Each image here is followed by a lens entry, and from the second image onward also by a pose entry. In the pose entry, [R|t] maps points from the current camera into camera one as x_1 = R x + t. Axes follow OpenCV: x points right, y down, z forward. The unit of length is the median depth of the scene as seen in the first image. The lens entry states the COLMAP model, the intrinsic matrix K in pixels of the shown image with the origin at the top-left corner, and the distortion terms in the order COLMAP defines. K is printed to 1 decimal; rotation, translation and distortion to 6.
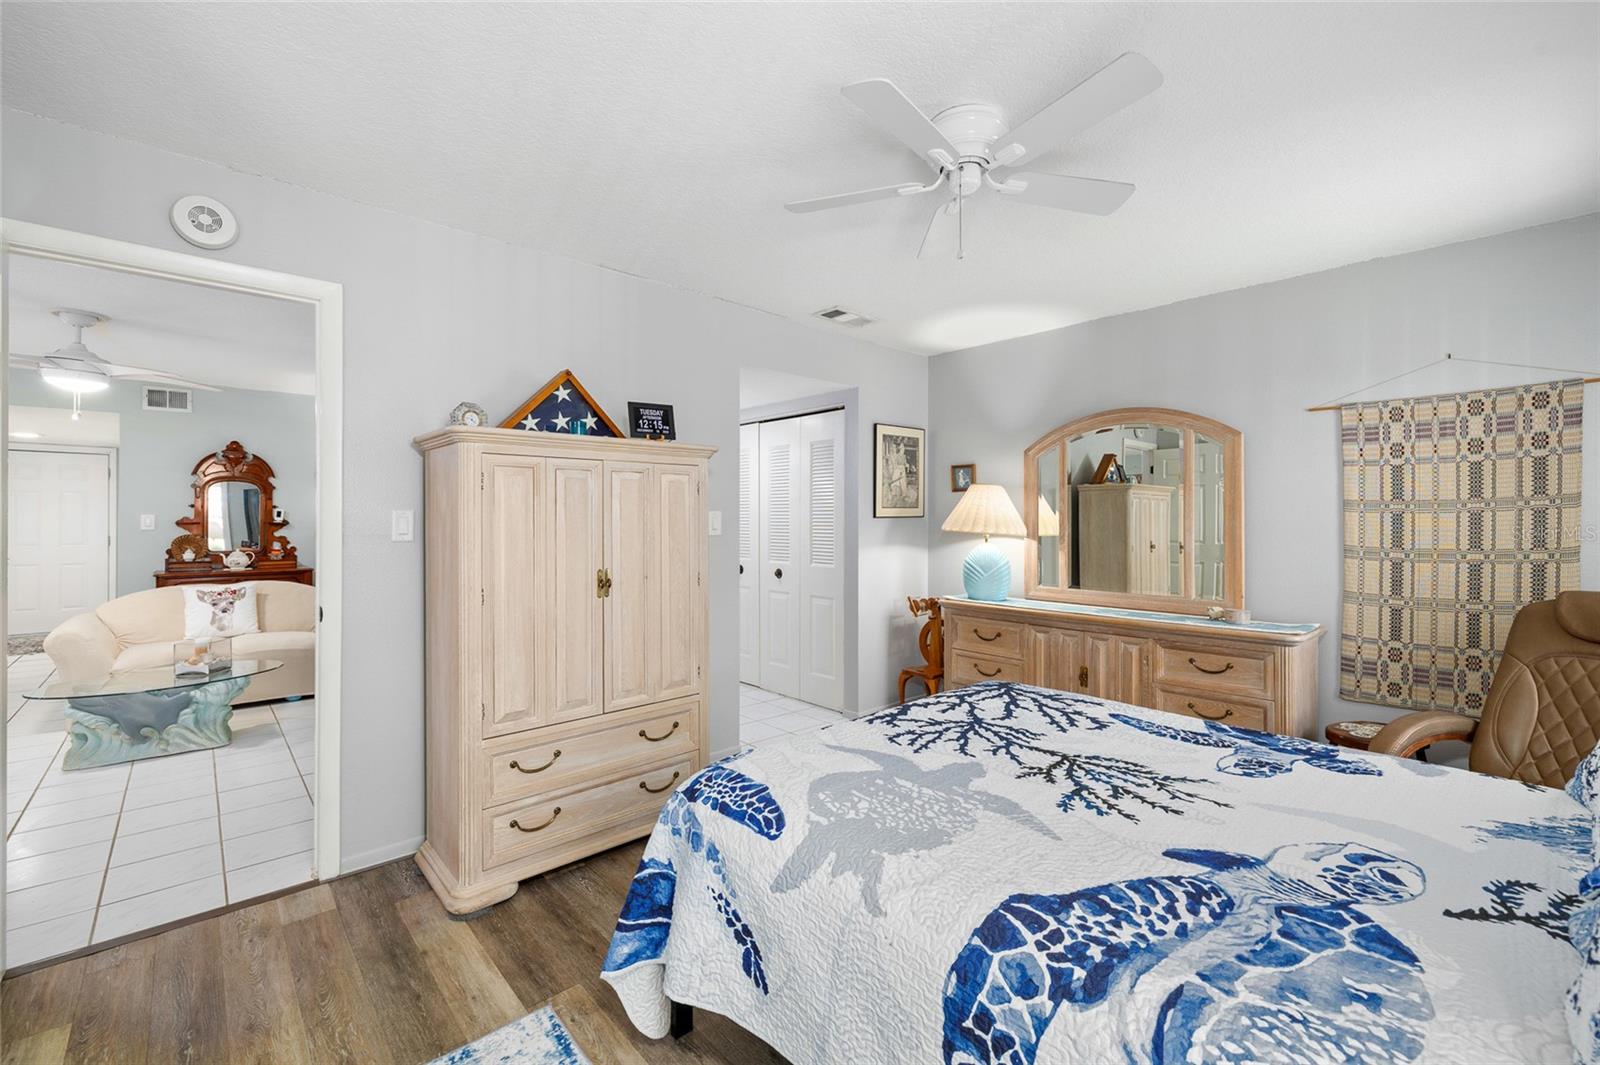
lens RADIAL K [[670.1, 0, 801.1], [0, 670.1, 524.9], [0, 0, 1]] dist [-0.002649, 0.000724]
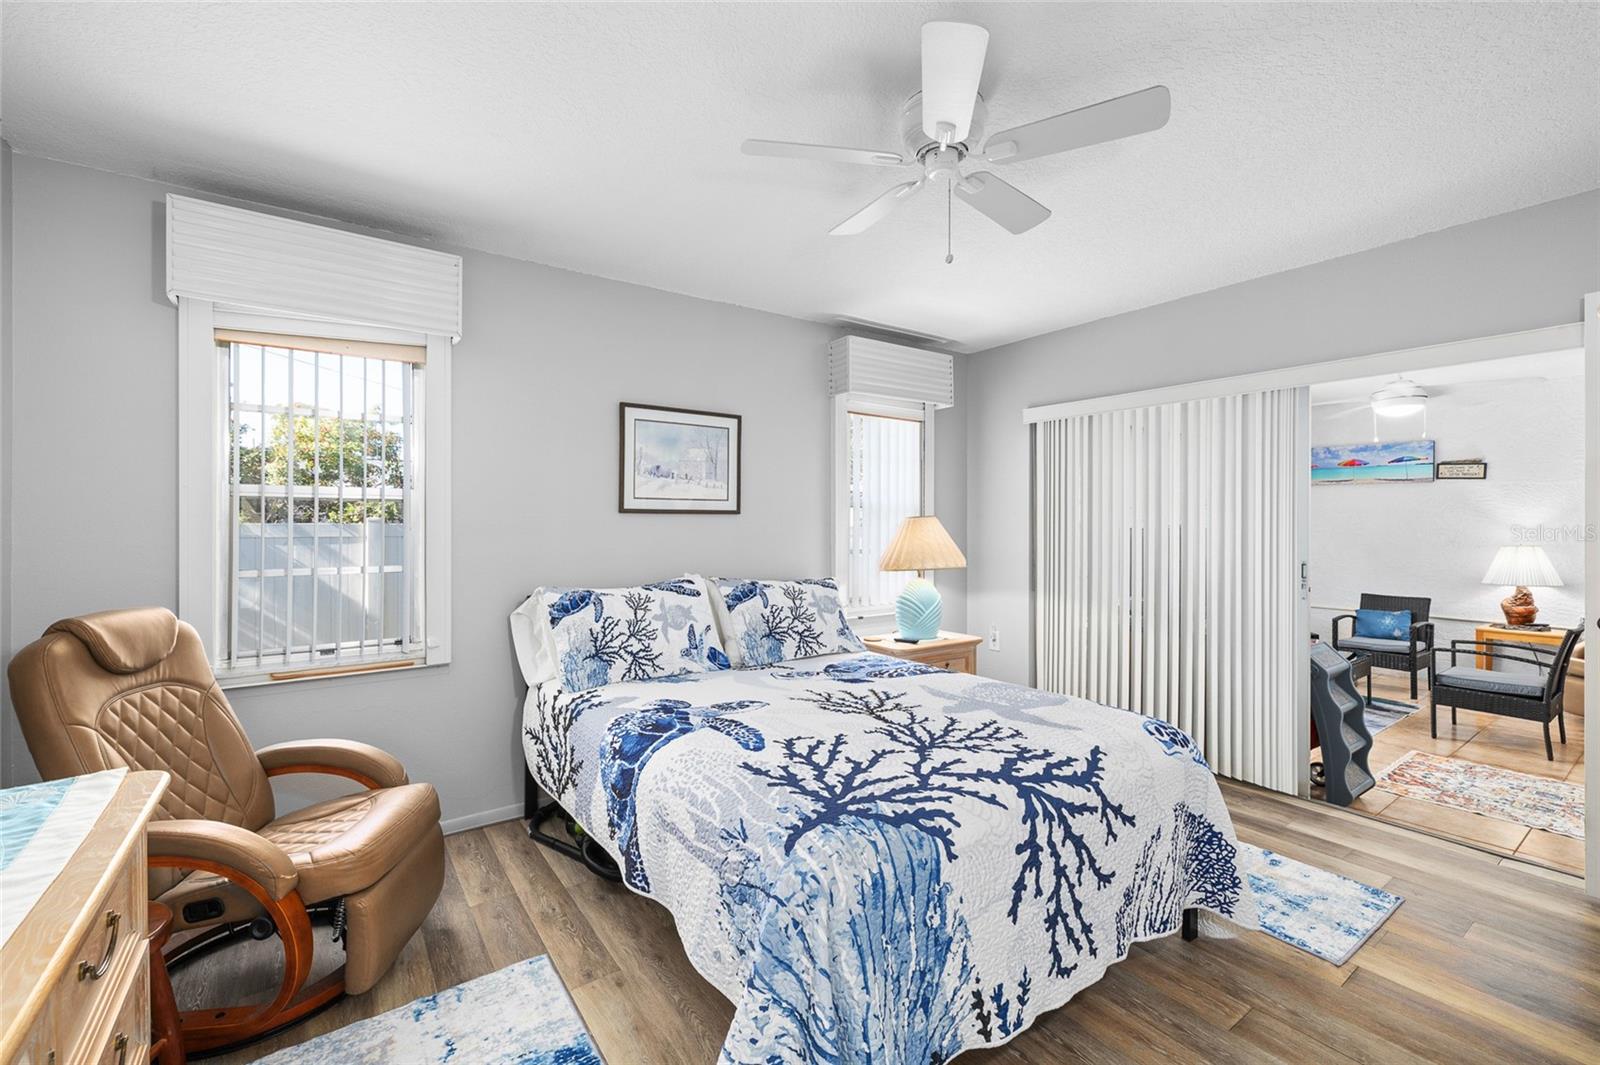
lens RADIAL K [[670.1, 0, 798.0], [0, 670.1, 524.4], [0, 0, 1]] dist [-0.002649, 0.000724]
pose [[-0.992132, -0.001381, 0.125192, 0.323325], [-0.000096, 0.999947, 0.010269, -0.014334], [-0.125200, 0.010176, -0.992079, 1.941309]]
